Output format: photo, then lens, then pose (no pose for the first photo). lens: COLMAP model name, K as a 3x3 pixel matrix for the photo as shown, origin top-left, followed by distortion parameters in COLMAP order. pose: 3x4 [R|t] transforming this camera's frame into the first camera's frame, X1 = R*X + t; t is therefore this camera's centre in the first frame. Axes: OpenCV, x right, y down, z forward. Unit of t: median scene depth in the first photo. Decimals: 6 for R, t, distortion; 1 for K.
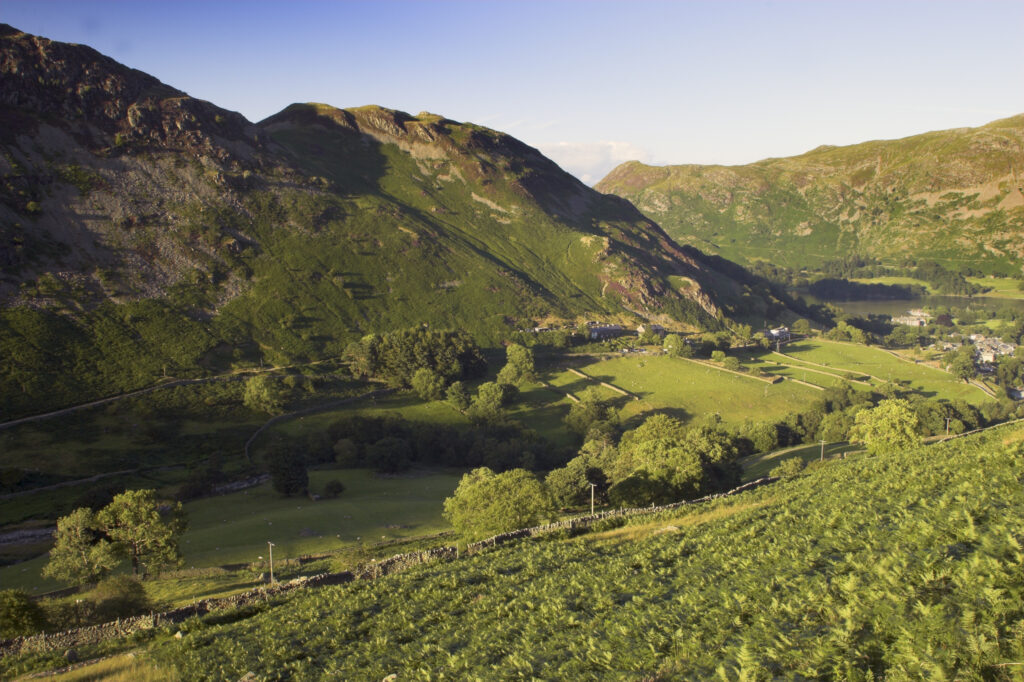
lens RADIAL K [[929.3, 0, 512.0], [0, 929.3, 341.0], [0, 0, 1]] dist [-0.121349, 0.081842]
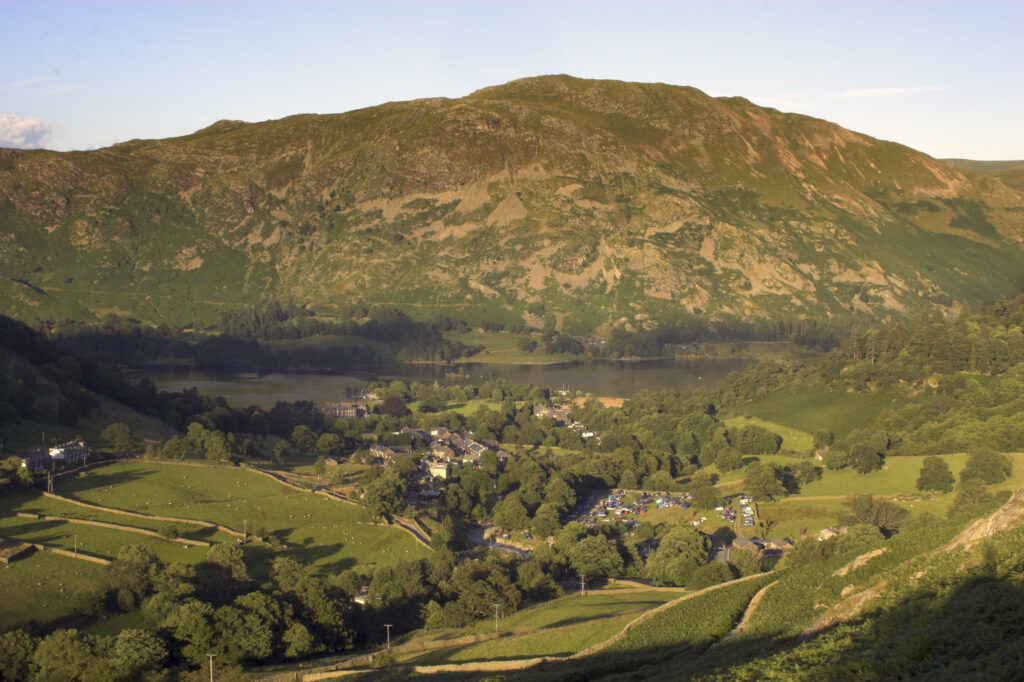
lens RADIAL K [[1540.9, 0, 512.0], [0, 1540.9, 341.0], [0, 0, 1]] dist [-0.069576, 0.101968]
pose [[0.882612, -0.026251, 0.469368, 0.036689], [0.057956, 0.996899, -0.053228, -0.004040], [-0.466515, 0.074182, 0.881397, 0.029977]]
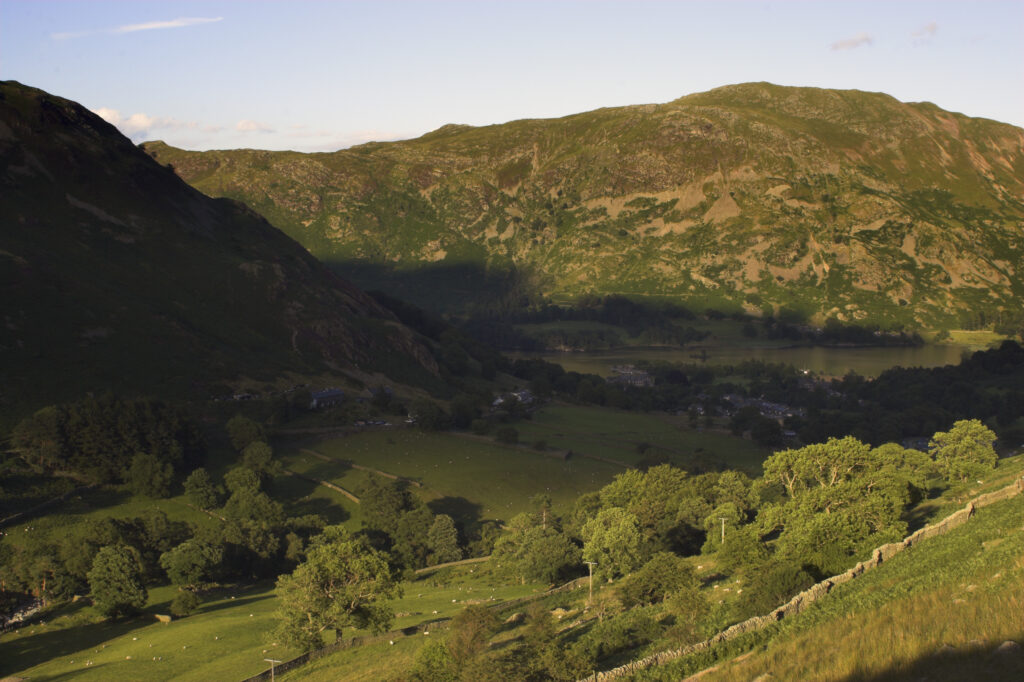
lens RADIAL K [[1527.6, 0, 512.0], [0, 1527.6, 341.0], [0, 0, 1]] dist [-0.059642, 0.041650]
pose [[0.922039, -0.017388, 0.386706, -0.062322], [0.041327, 0.997703, -0.053676, 0.004238], [-0.384884, 0.065473, 0.920640, -0.032187]]
